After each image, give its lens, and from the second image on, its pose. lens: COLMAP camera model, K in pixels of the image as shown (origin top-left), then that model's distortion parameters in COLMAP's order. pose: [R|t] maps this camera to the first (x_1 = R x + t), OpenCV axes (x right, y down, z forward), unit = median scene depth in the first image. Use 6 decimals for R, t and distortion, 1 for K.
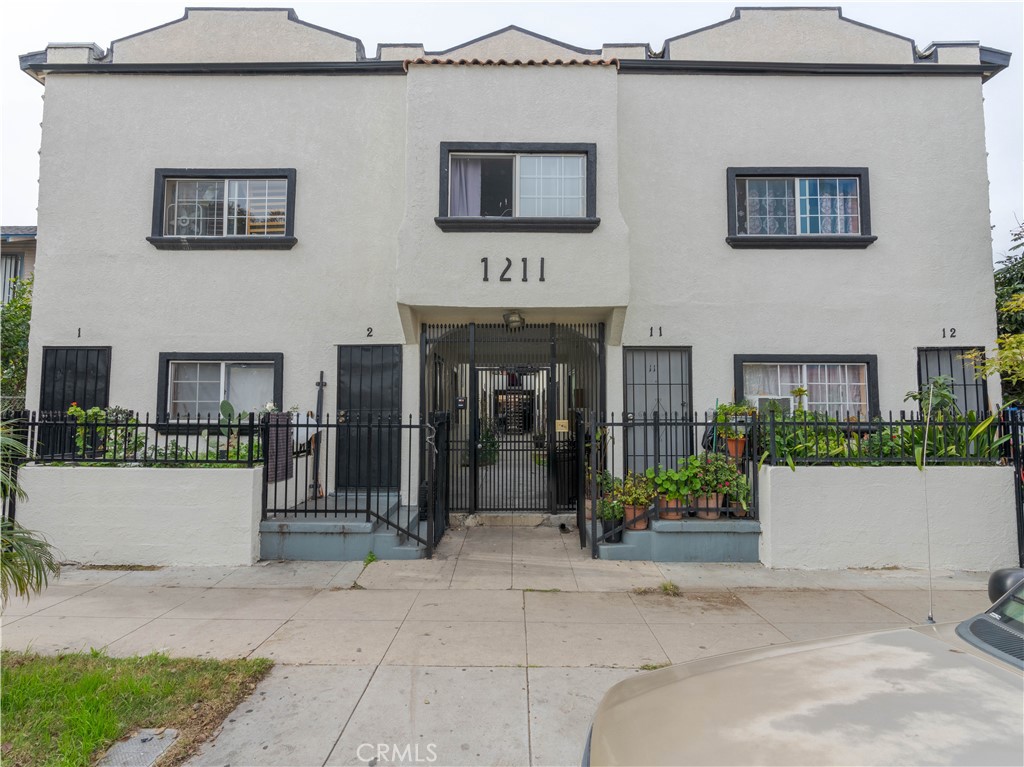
lens RADIAL K [[522.9, 0, 512.0], [0, 522.9, 383.5], [0, 0, 1]] dist [-0.005330, 0.001327]
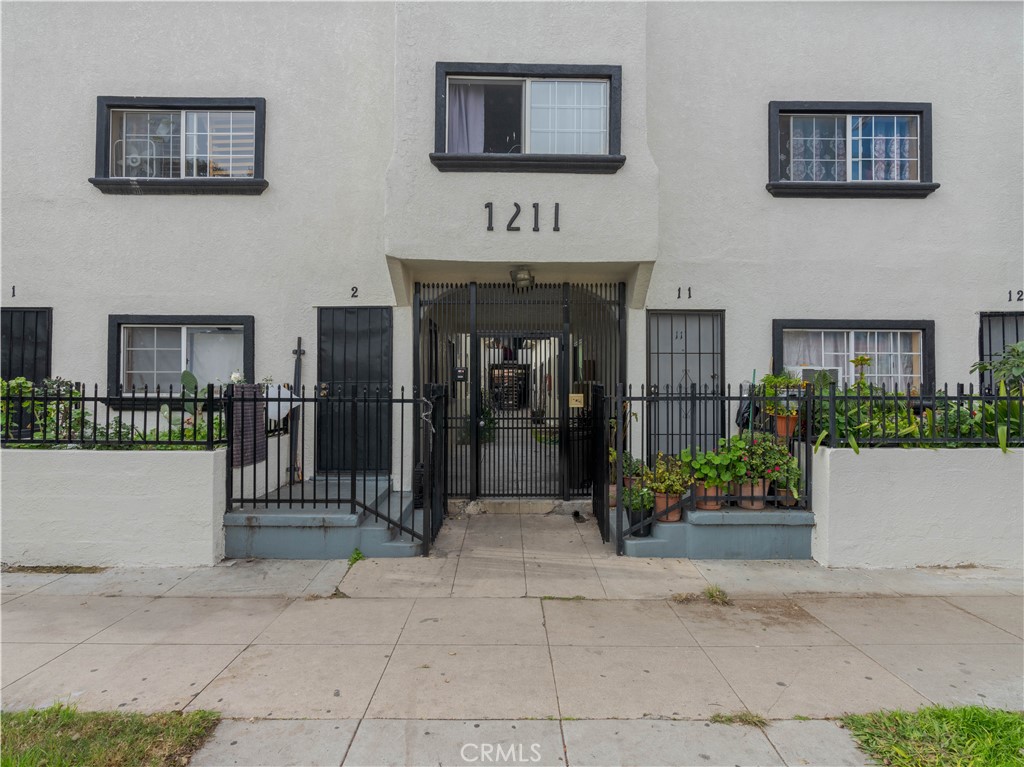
lens RADIAL K [[522.9, 0, 512.0], [0, 522.9, 383.5], [0, 0, 1]] dist [-0.005330, 0.001327]
pose [[0.999893, 0.001568, 0.014561, -0.024890], [-0.002244, 0.998914, 0.046539, 0.011960], [-0.014472, -0.046567, 0.998810, 0.129525]]
